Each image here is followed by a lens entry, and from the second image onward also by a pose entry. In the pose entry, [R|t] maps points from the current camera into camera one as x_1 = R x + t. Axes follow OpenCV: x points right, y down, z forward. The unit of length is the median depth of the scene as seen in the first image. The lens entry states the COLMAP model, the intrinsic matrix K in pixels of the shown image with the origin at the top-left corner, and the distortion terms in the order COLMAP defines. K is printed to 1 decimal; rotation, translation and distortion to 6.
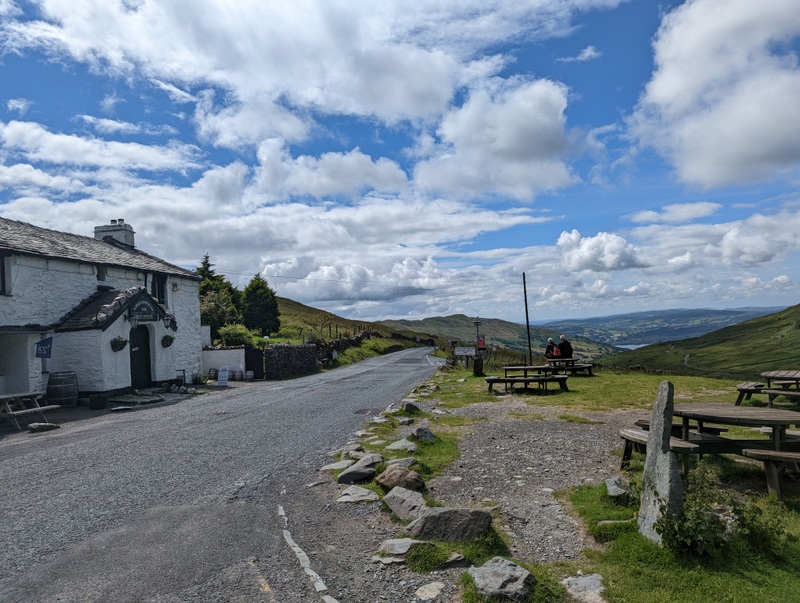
lens RADIAL K [[549.4, 0, 398.5], [0, 549.4, 302.5], [0, 0, 1]] dist [0.026366, -0.020636]
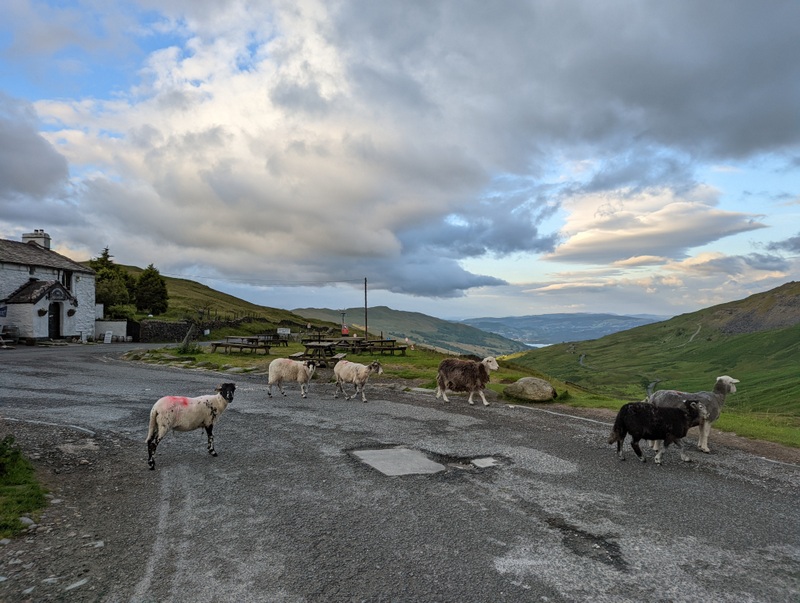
lens RADIAL K [[549.4, 0, 400.5], [0, 549.4, 301.9], [0, 0, 1]] dist [0.026366, -0.020636]
pose [[0.987963, 0.055976, 0.144208, 0.252675], [-0.058264, 0.998233, 0.011688, -0.031162], [-0.143299, -0.019950, 0.989478, -0.626152]]
